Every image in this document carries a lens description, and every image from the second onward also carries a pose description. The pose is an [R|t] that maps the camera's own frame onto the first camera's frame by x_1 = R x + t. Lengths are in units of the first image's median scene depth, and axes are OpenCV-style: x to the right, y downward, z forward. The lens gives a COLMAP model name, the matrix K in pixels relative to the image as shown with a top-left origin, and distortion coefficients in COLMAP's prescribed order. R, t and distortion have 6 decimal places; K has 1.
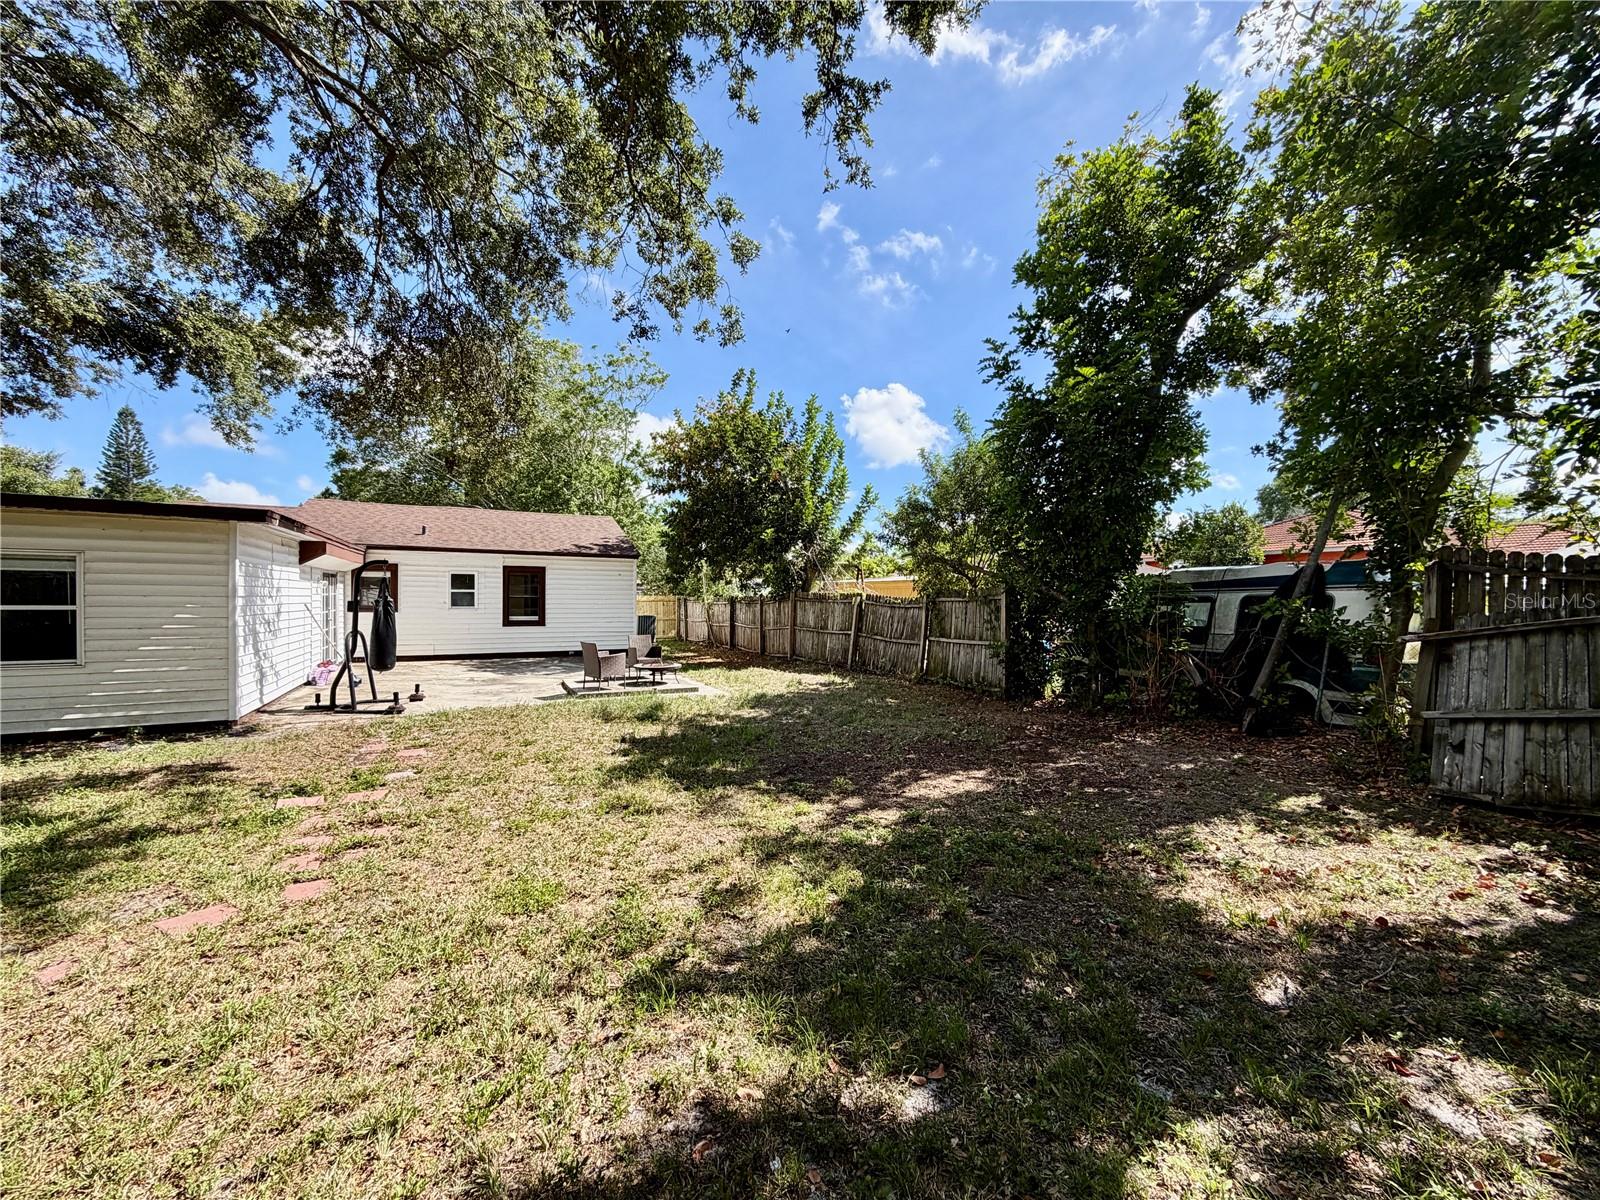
lens RADIAL K [[637.8, 0, 800.0], [0, 637.8, 600.0], [0, 0, 1]] dist [0.000623, 0.000372]
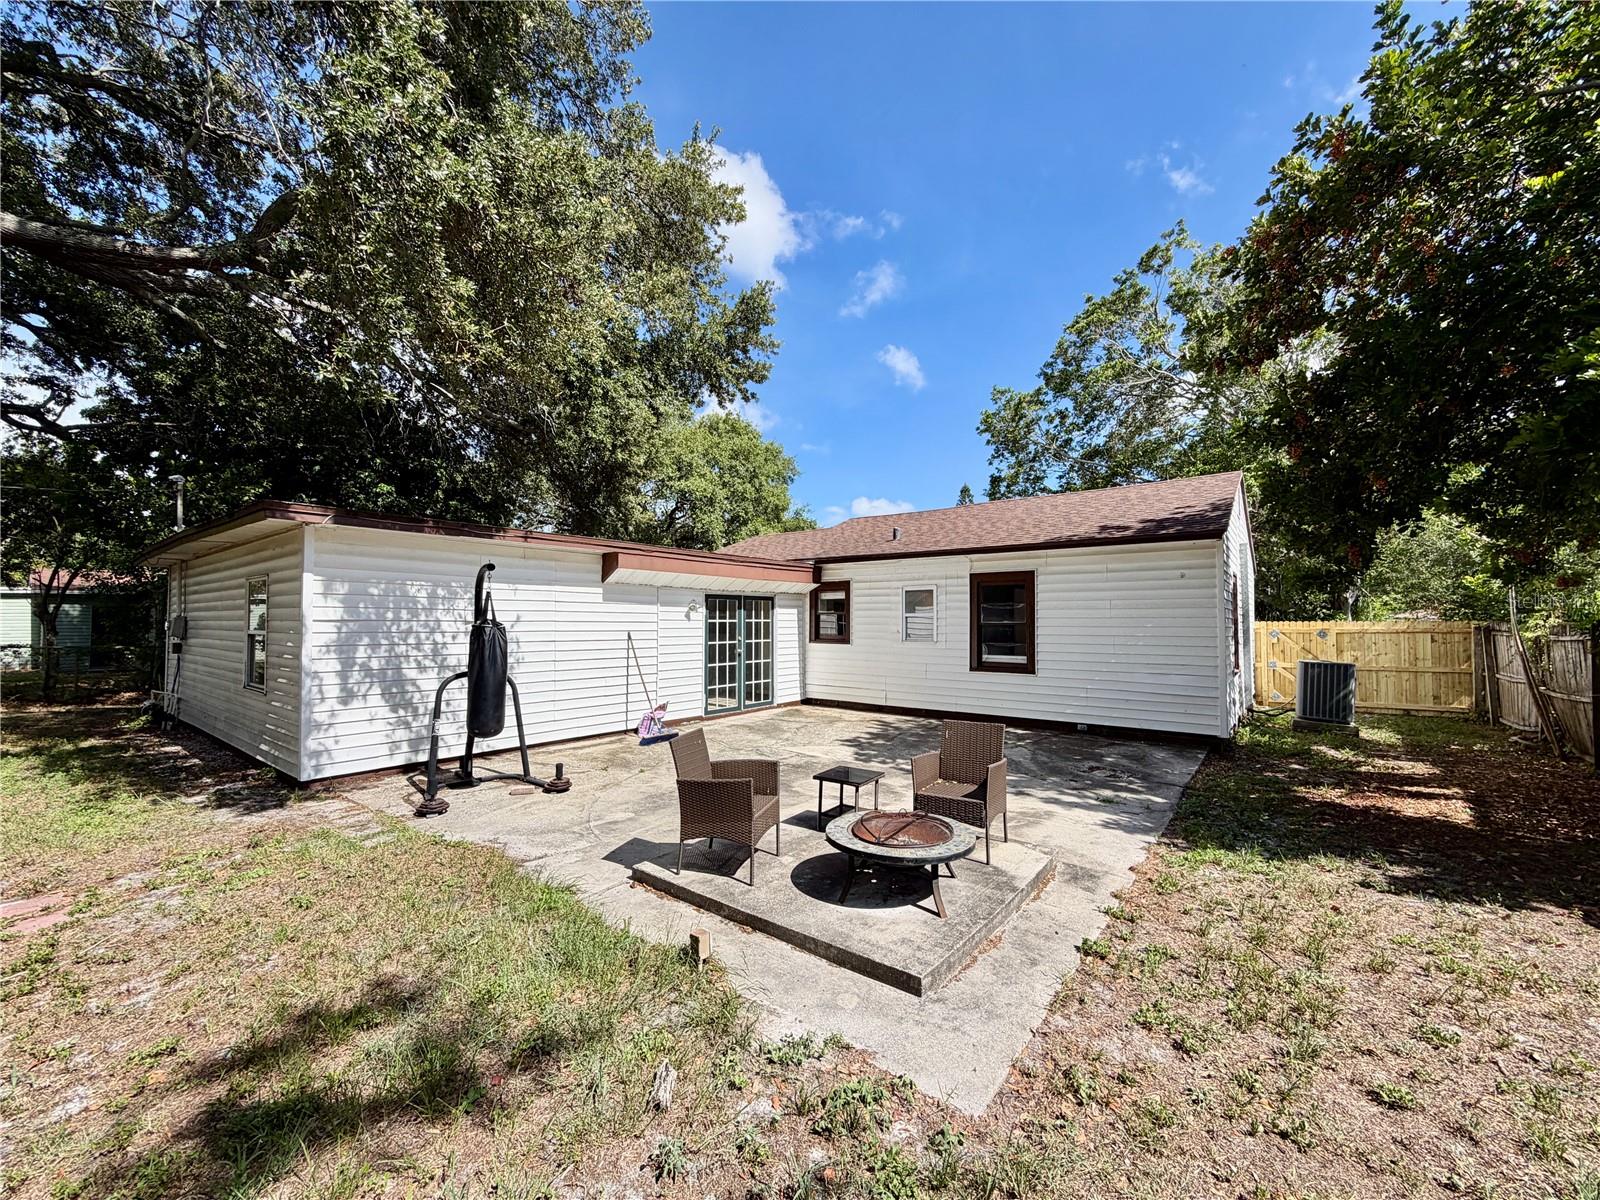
lens RADIAL K [[626.6, 0, 800.4], [0, 626.6, 611.6], [0, 0, 1]] dist [0.000706, 0.000395]
pose [[0.404311, -0.023836, -0.914311, 0.050181], [-0.004640, 0.999594, -0.028111, 0.002886], [0.914610, 0.015608, 0.404036, 1.079099]]
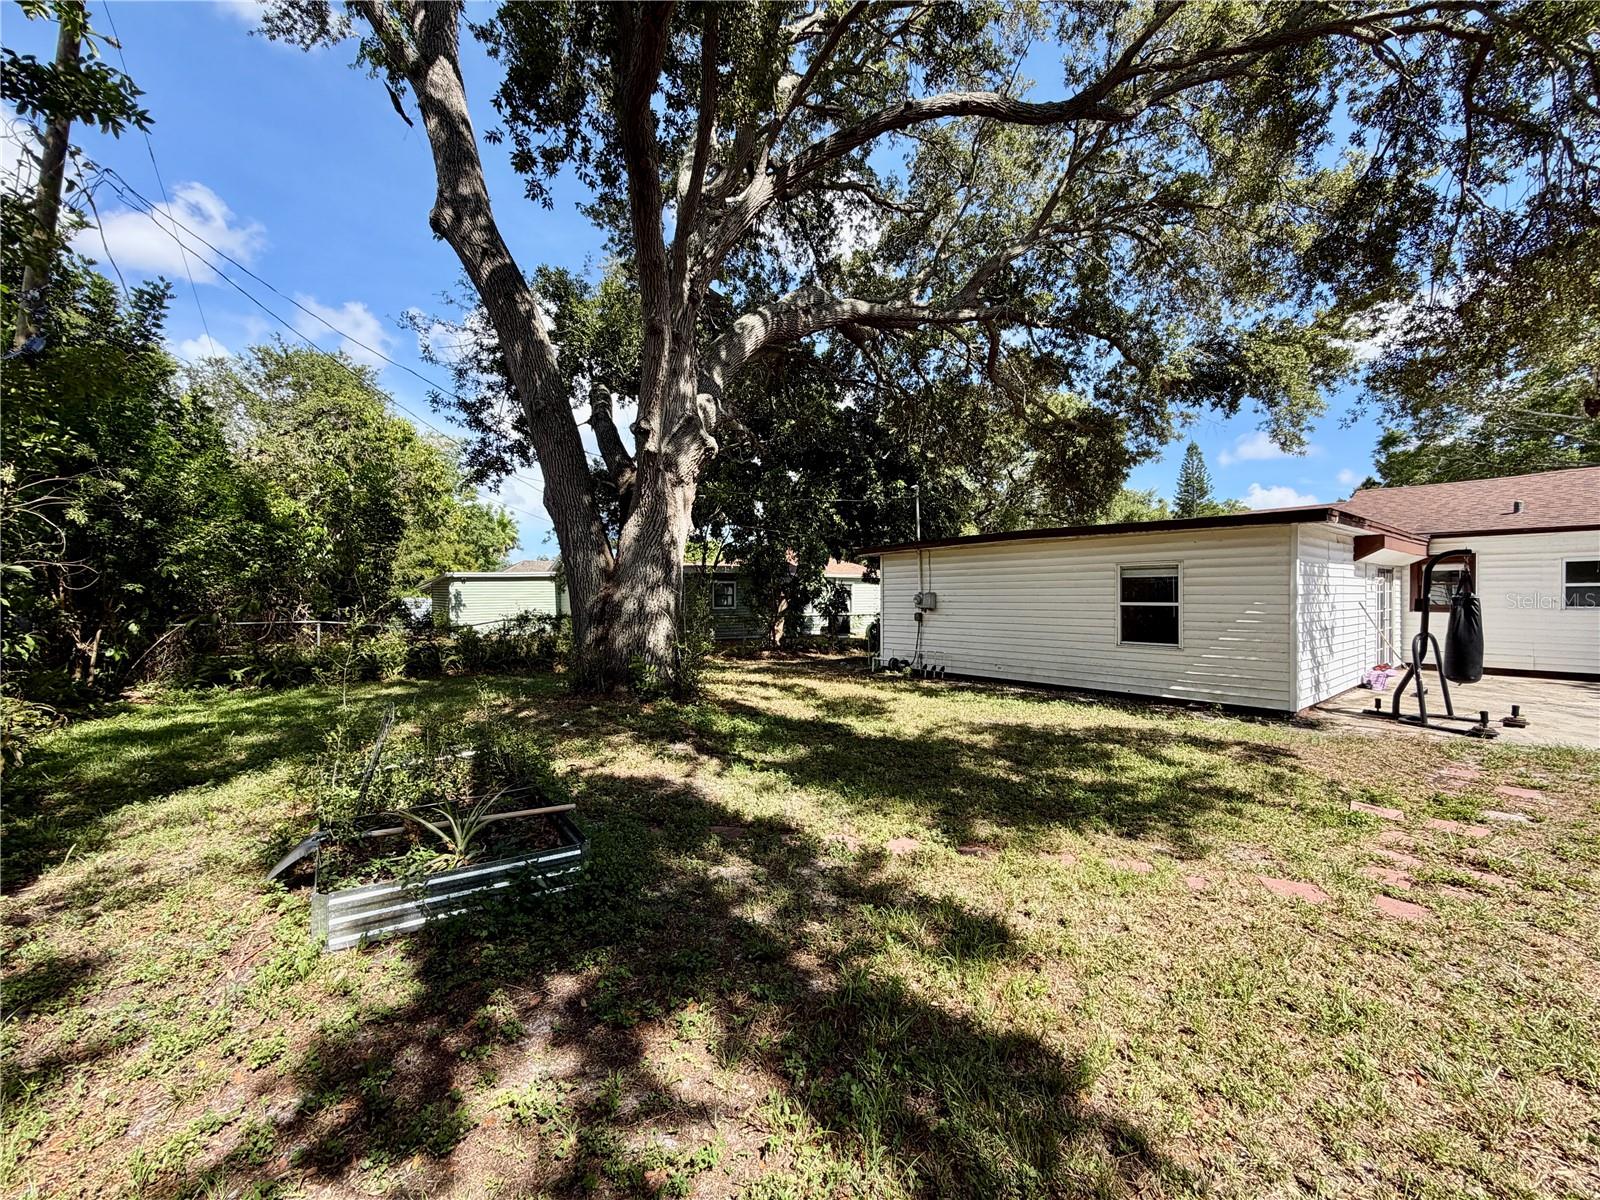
lens RADIAL K [[639.8, 0, 796.8], [0, 639.8, 603.8], [0, 0, 1]] dist [0.000508, 0.000566]
pose [[0.206945, 0.005115, -0.978339, -0.019208], [0.002465, 0.999980, 0.005749, 0.001258], [0.978349, -0.003601, 0.206929, -0.021510]]
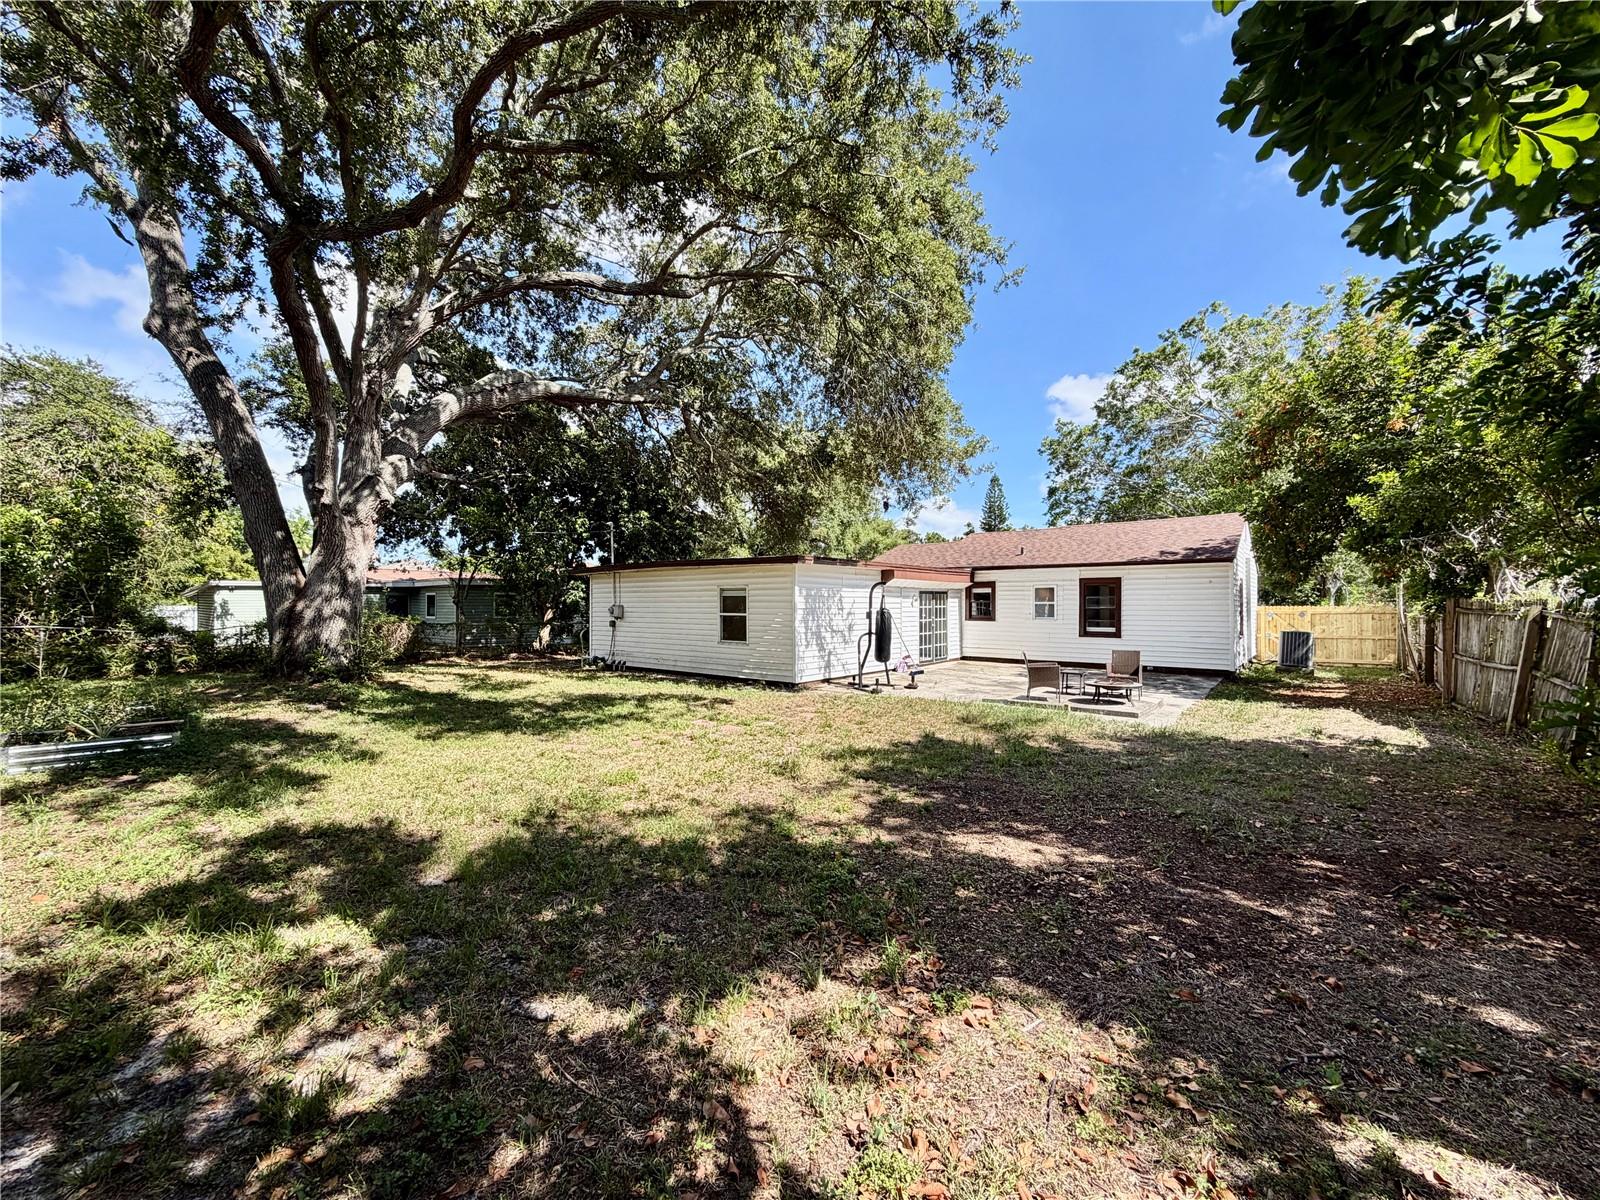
lens RADIAL K [[647.4, 0, 800.0], [0, 647.4, 600.0], [0, 0, 1]] dist [0.006567, 0.000266]
pose [[0.394792, -0.015308, -0.918643, 0.576584], [-0.003115, 0.999833, -0.018000, 0.003375], [0.918765, 0.009968, 0.394678, 0.304766]]
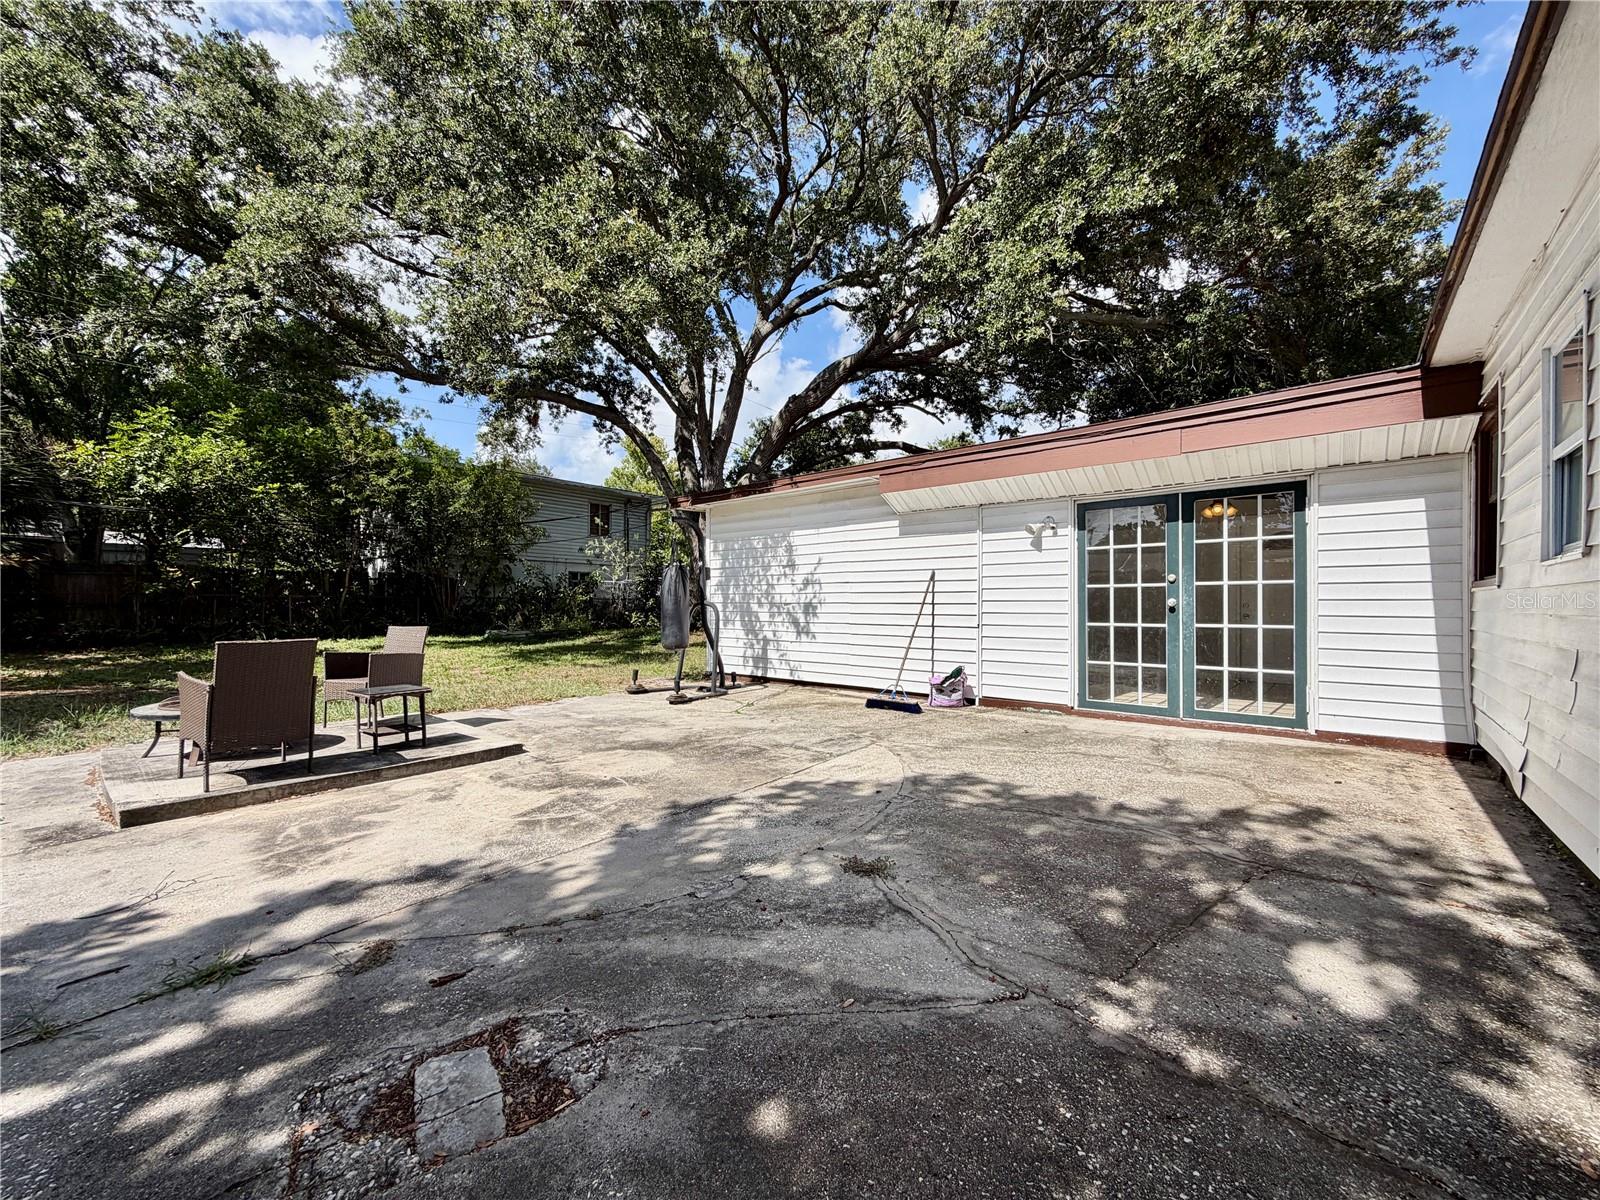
lens RADIAL K [[635.1, 0, 800.0], [0, 635.1, 600.0], [0, 0, 1]] dist [-0.019816, 0.000003]
pose [[-0.933195, -0.015095, -0.359054, -0.514341], [-0.013253, 0.999883, -0.007589, 0.051370], [0.359127, -0.002324, -0.933286, 1.885068]]
